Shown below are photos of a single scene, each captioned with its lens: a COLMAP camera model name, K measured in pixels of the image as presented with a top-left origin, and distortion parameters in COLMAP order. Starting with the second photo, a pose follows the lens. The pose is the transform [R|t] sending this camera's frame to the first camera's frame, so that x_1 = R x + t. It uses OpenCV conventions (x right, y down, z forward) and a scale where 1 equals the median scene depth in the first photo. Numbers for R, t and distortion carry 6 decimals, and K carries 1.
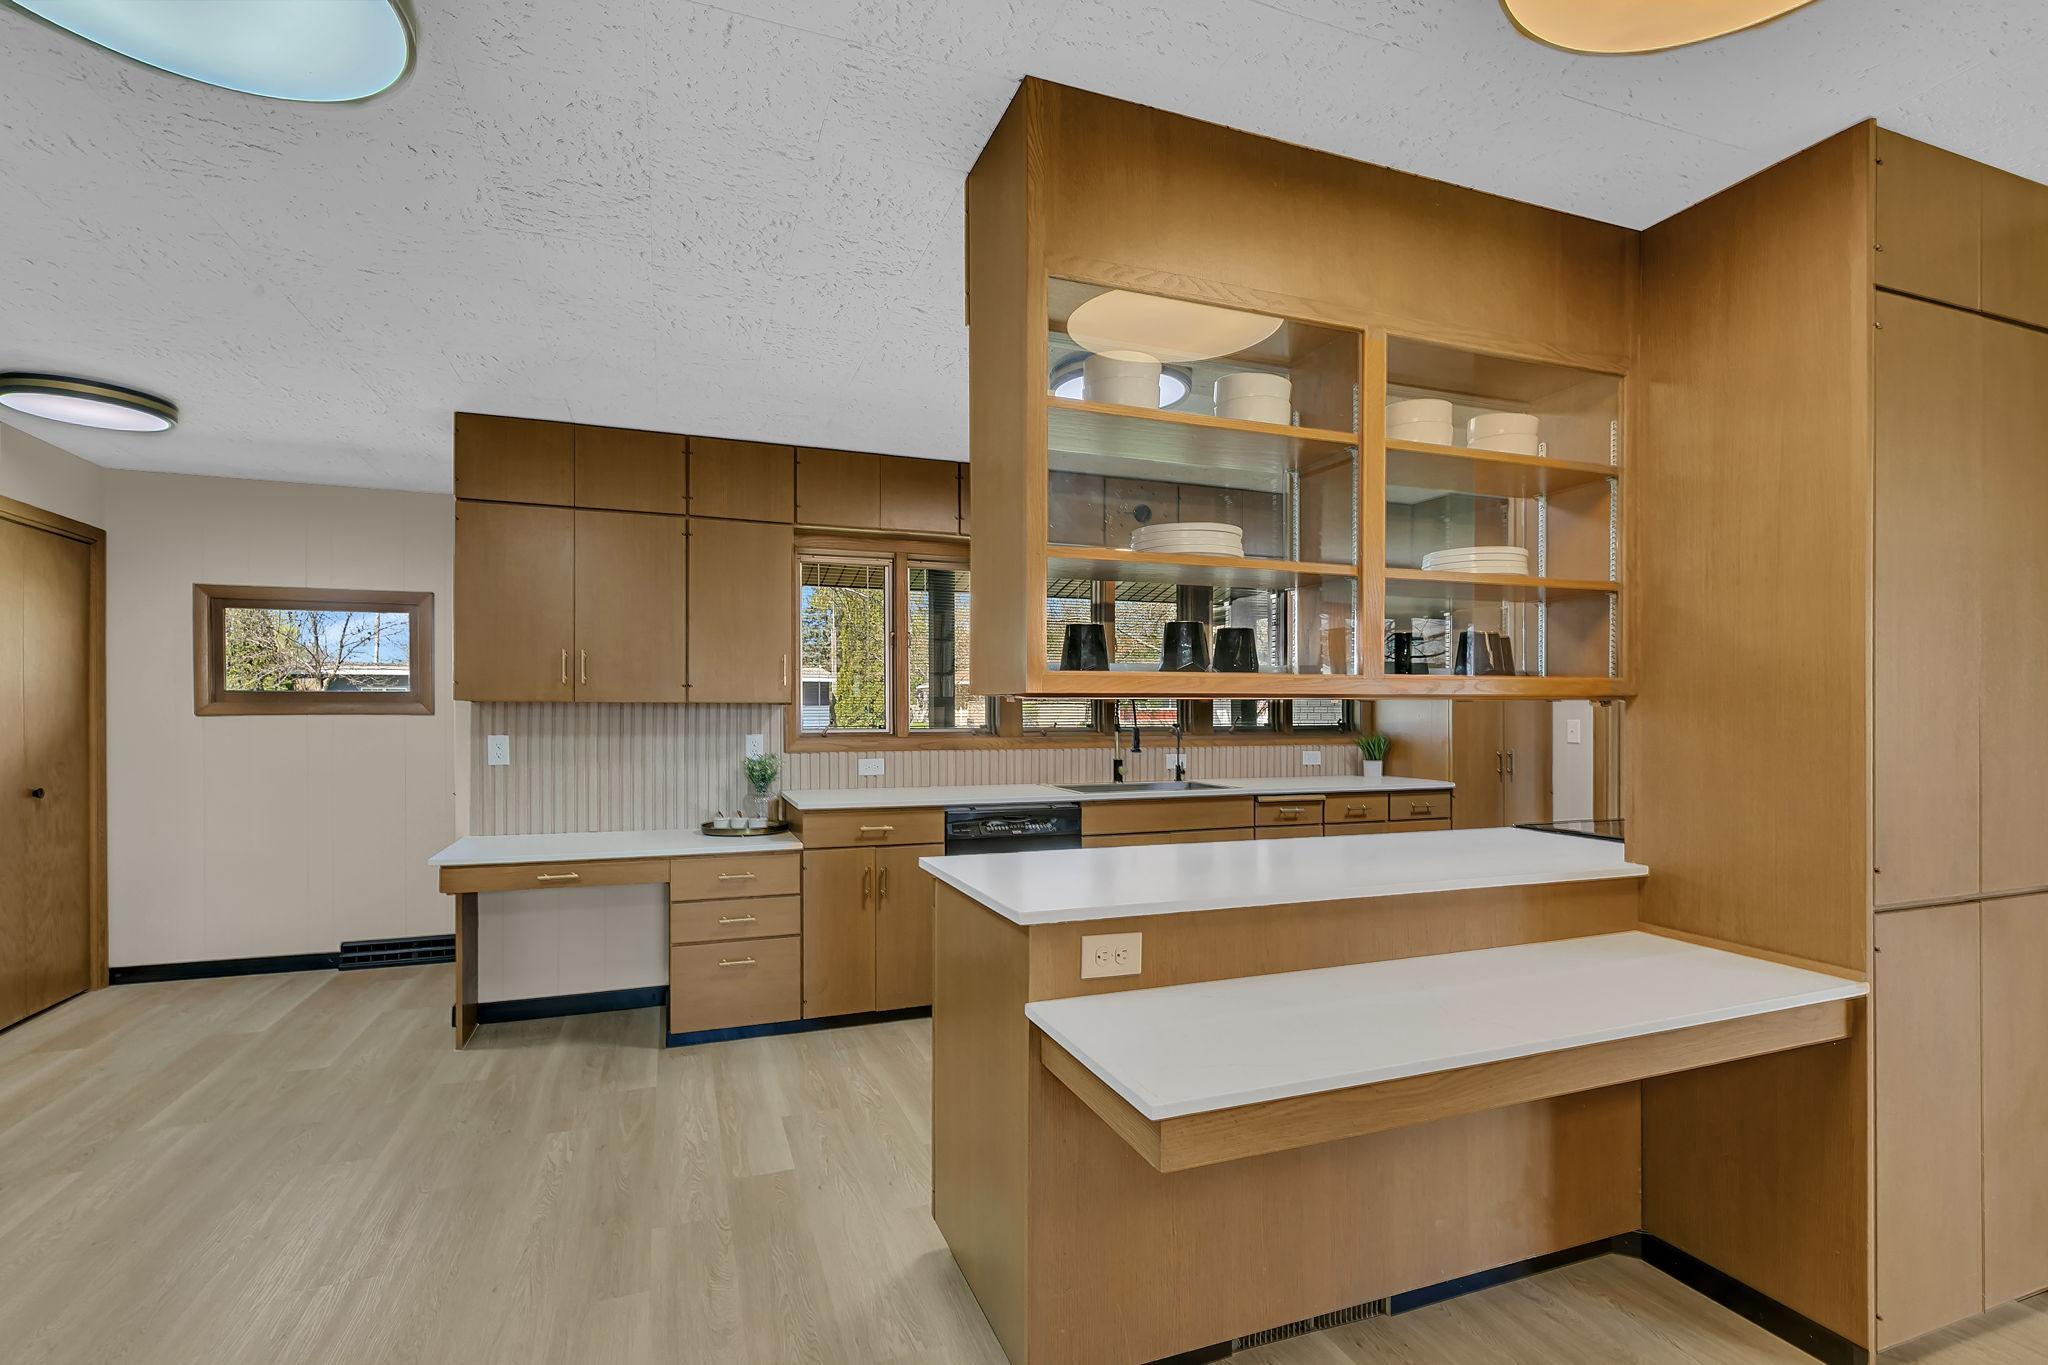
lens RADIAL K [[952.3, 0, 1030.0], [0, 952.3, 715.2], [0, 0, 1]] dist [0.001581, -0.000416]
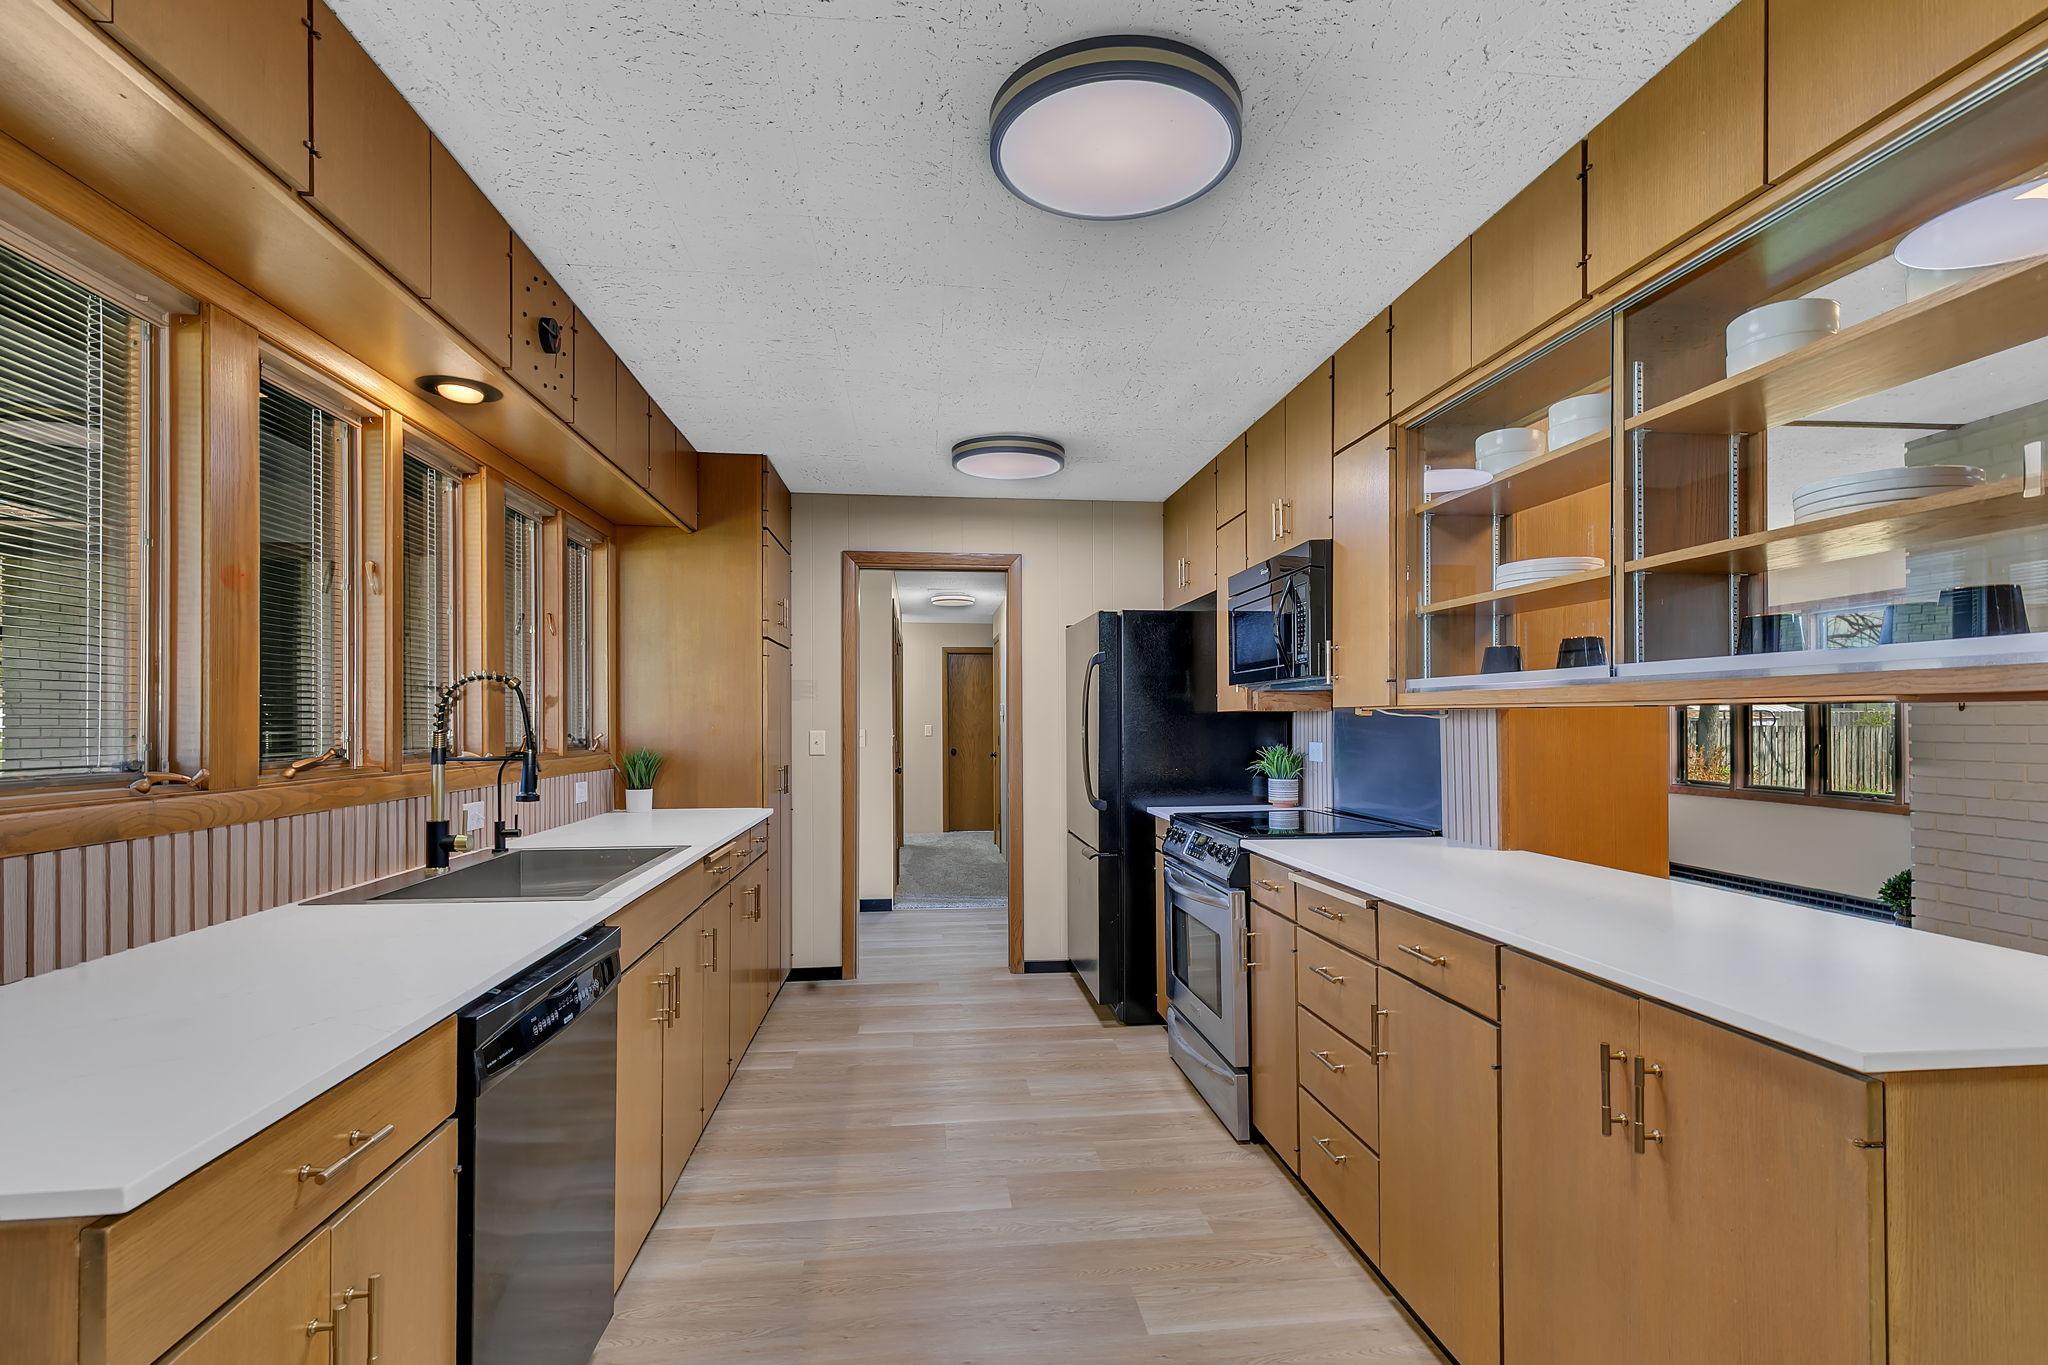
lens RADIAL K [[952.3, 0, 1030.0], [0, 952.3, 715.2], [0, 0, 1]] dist [0.001581, -0.000416]
pose [[0.242347, 0.005906, 0.970172, -0.328548], [0.003997, 0.999967, -0.007086, -0.002783], [-0.970181, 0.005595, 0.242315, 0.647780]]
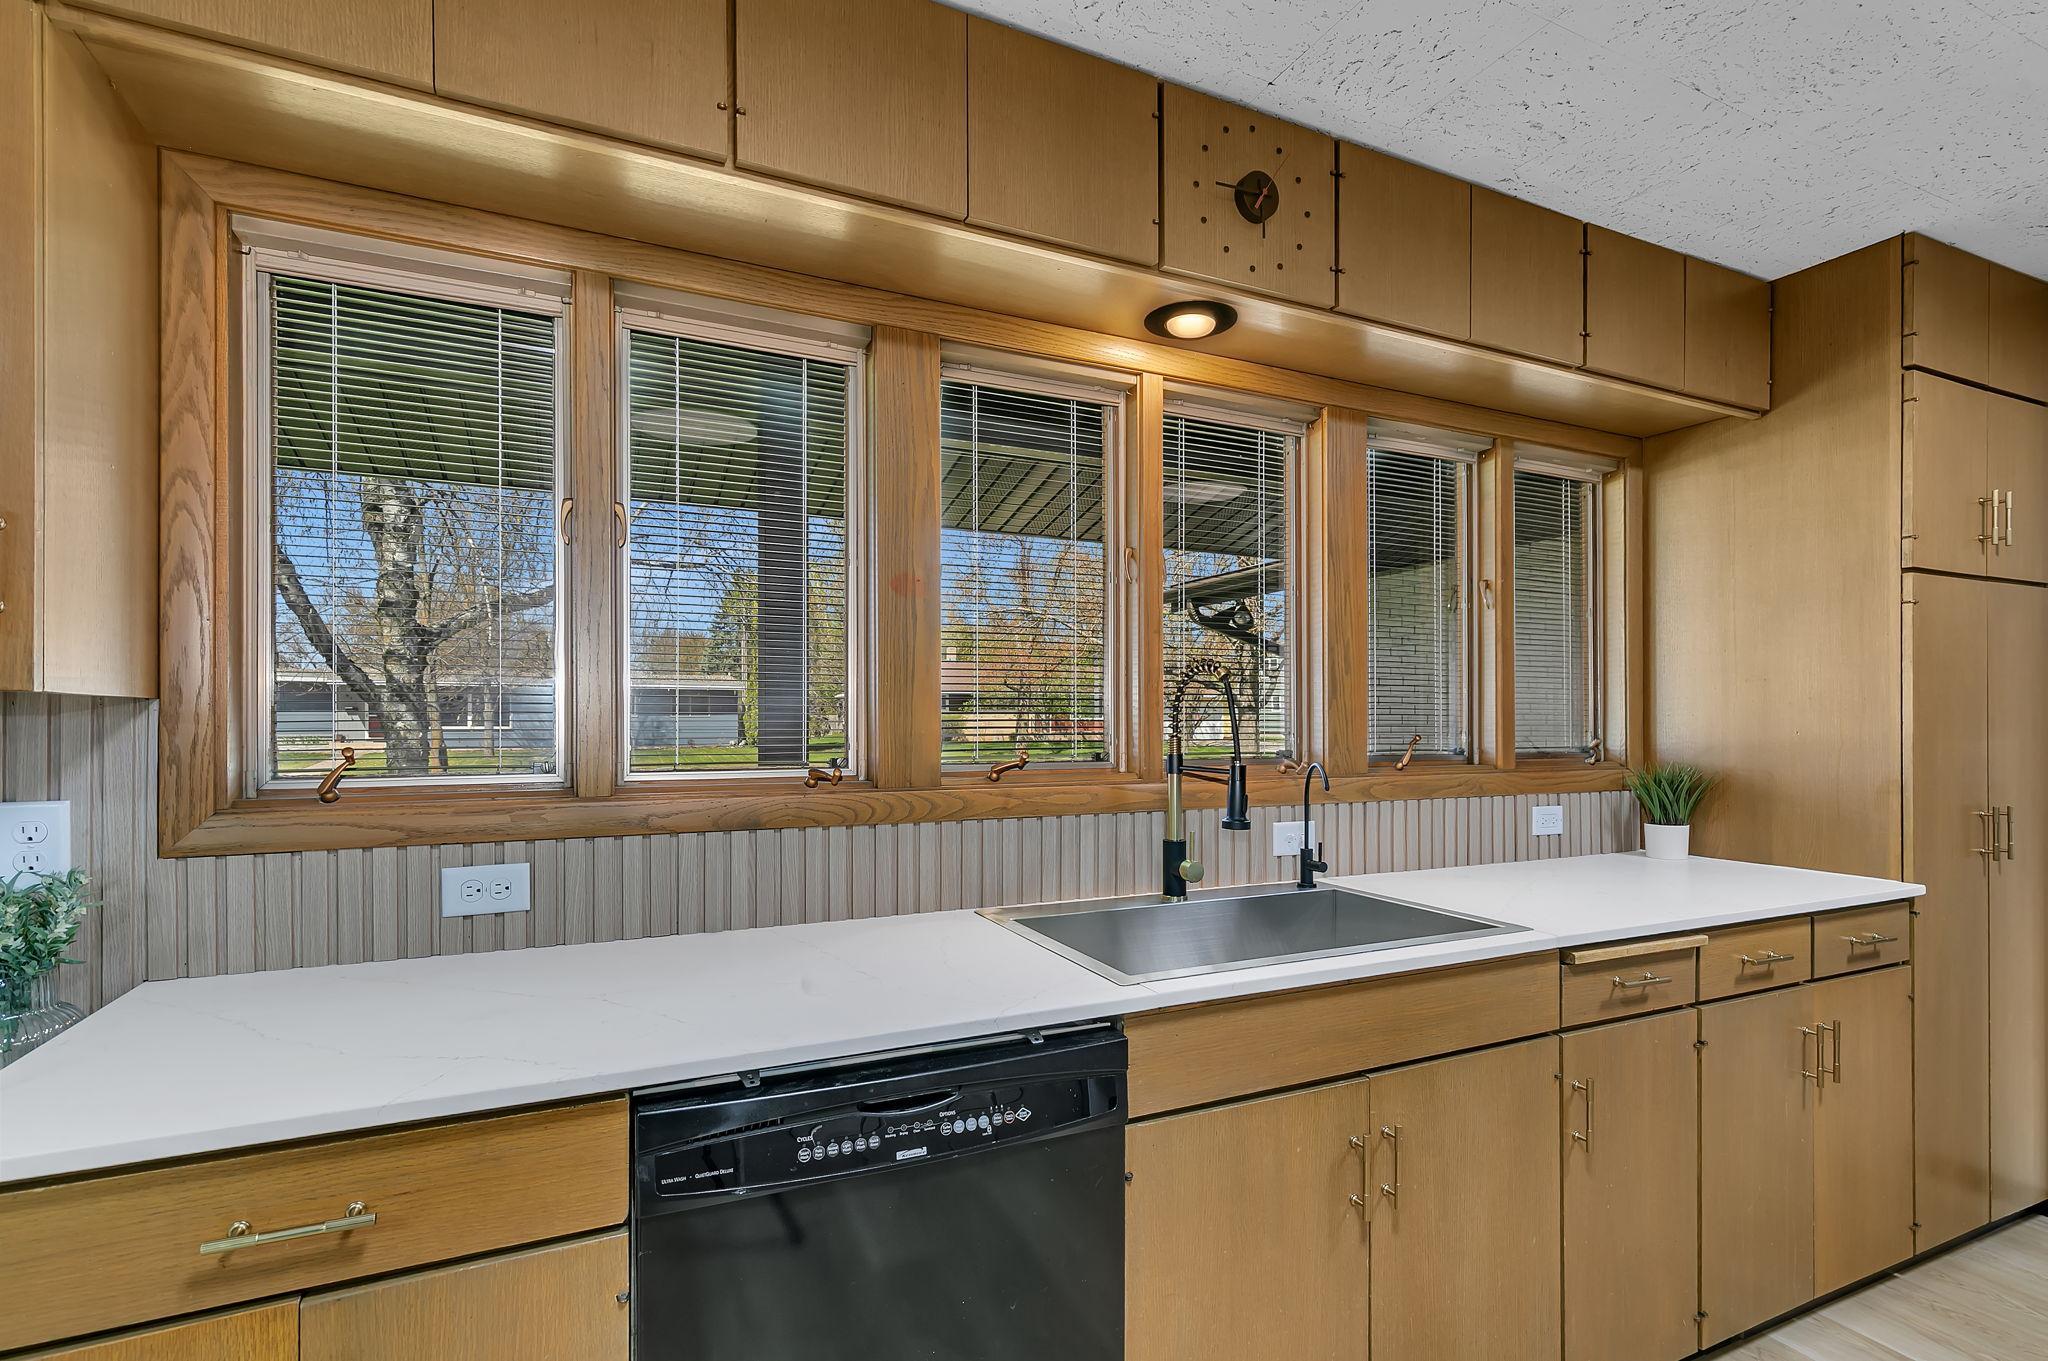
lens RADIAL K [[963.0, 0, 1034.9], [0, 963.0, 722.6], [0, 0, 1]] dist [0.003250, -0.000243]
pose [[0.996410, -0.000811, 0.084650, -0.001680], [0.001046, 0.999996, -0.002734, -0.003358], [-0.084647, 0.002812, 0.996407, 0.649950]]
